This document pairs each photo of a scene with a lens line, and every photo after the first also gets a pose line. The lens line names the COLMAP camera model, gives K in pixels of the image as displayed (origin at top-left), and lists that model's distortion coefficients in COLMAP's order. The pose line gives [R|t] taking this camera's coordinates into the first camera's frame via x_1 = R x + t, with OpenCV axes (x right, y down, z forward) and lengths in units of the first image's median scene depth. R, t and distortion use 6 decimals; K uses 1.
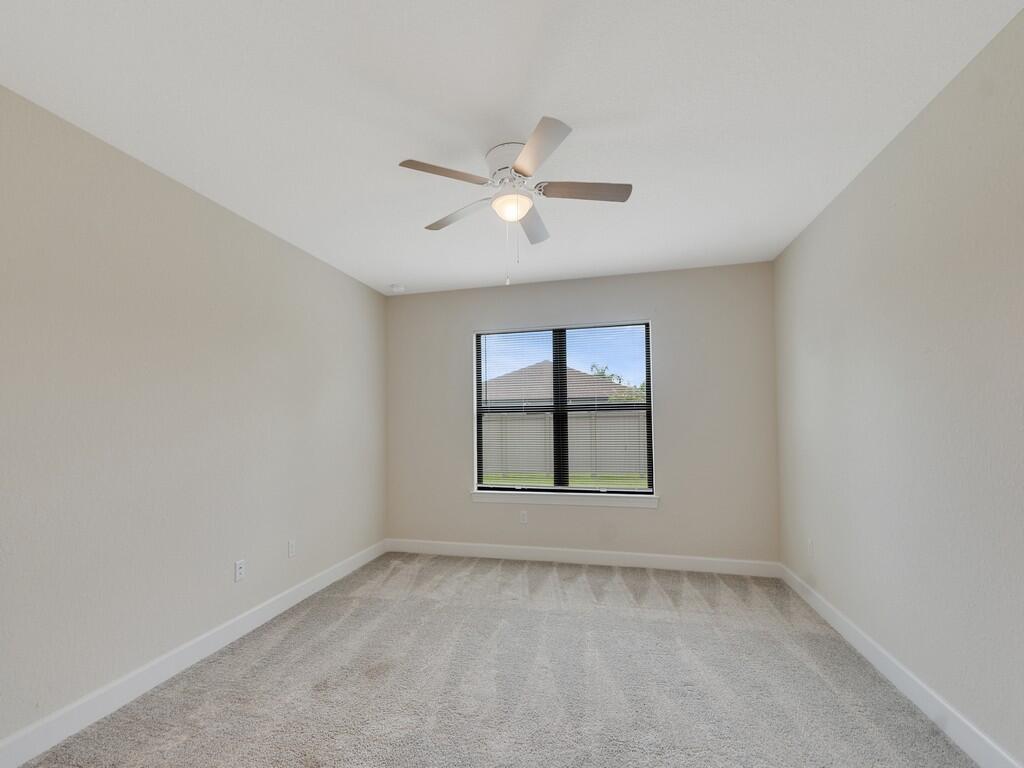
lens RADIAL K [[448.5, 0, 502.8], [0, 448.5, 383.1], [0, 0, 1]] dist [0.014939, -0.006258]
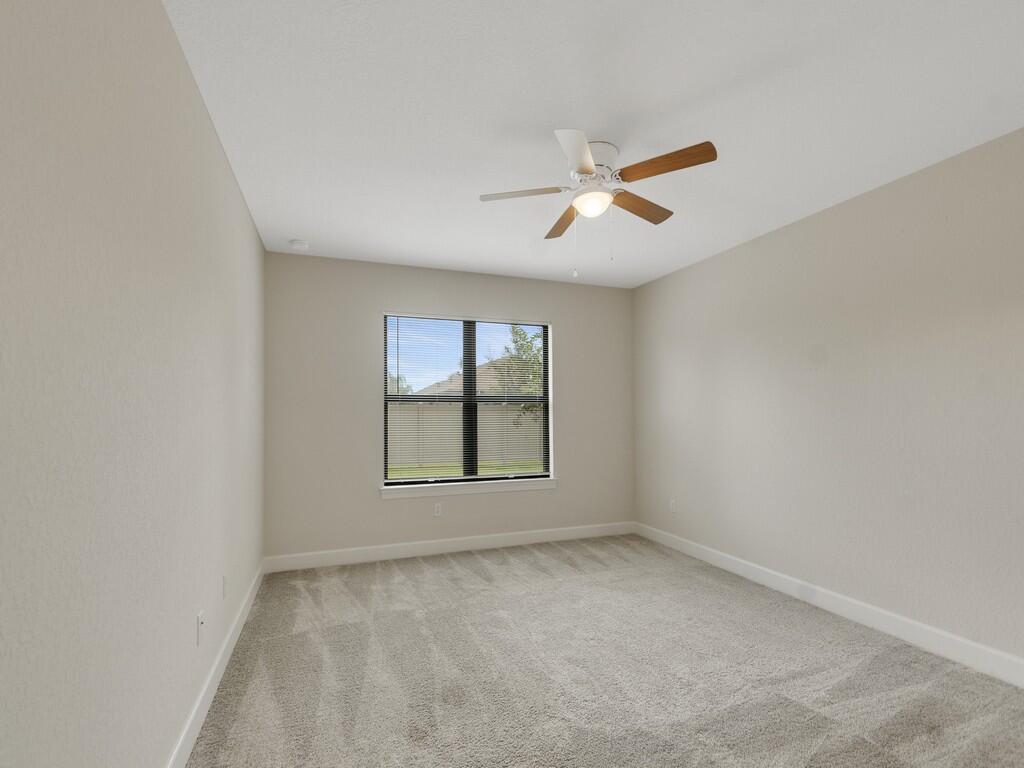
lens RADIAL K [[448.5, 0, 462.4], [0, 448.5, 379.5], [0, 0, 1]] dist [0.014939, -0.006258]
pose [[0.832619, 0.052551, 0.551348, -0.495108], [-0.054730, 0.998423, -0.012514, 0.028946], [-0.551136, -0.019756, 0.834182, 0.181923]]
